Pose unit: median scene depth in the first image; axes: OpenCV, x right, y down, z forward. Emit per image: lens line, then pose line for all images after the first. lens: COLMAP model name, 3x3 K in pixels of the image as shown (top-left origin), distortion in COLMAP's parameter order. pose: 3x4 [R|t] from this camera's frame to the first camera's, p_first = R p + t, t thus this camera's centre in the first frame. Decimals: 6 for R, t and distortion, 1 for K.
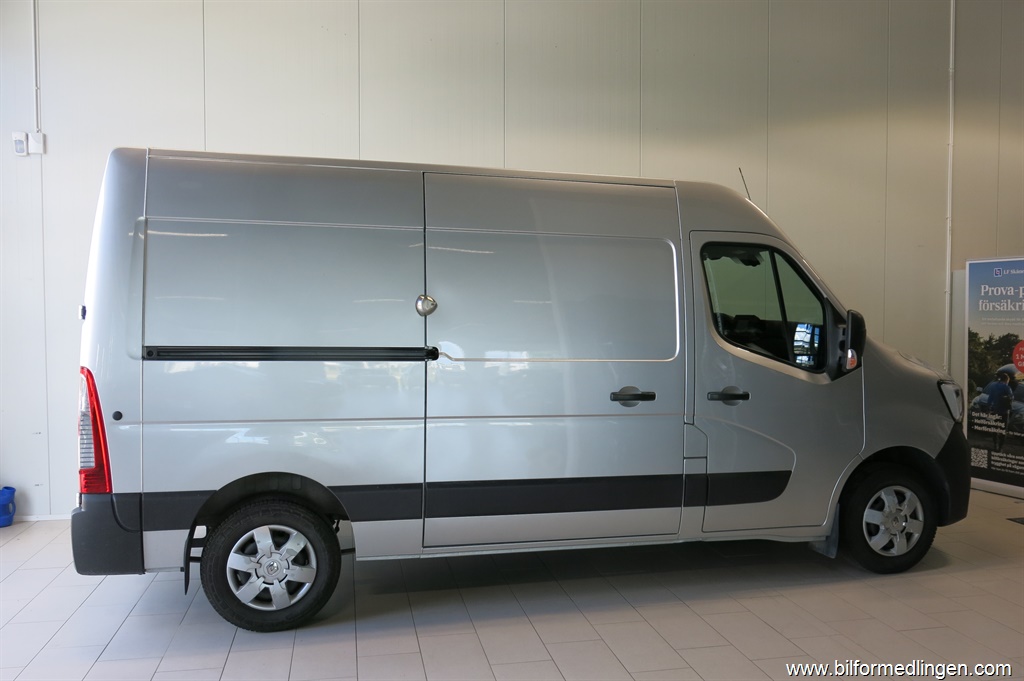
lens RADIAL K [[849.6, 0, 512.0], [0, 849.6, 340.5], [0, 0, 1]] dist [-0.013304, 0.005929]
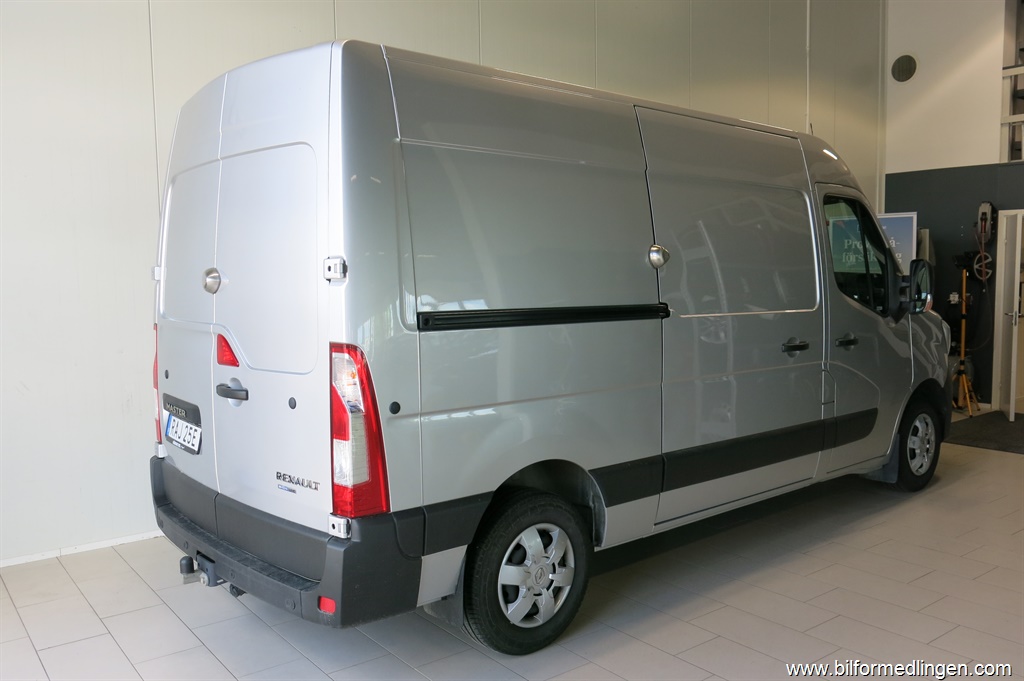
lens RADIAL K [[849.6, 0, 512.0], [0, 849.6, 340.5], [0, 0, 1]] dist [-0.013304, 0.005929]
pose [[0.897136, -0.050786, 0.438825, -0.658494], [0.030092, 0.998088, 0.053990, -0.006419], [-0.440728, -0.035231, 0.896949, 0.275838]]
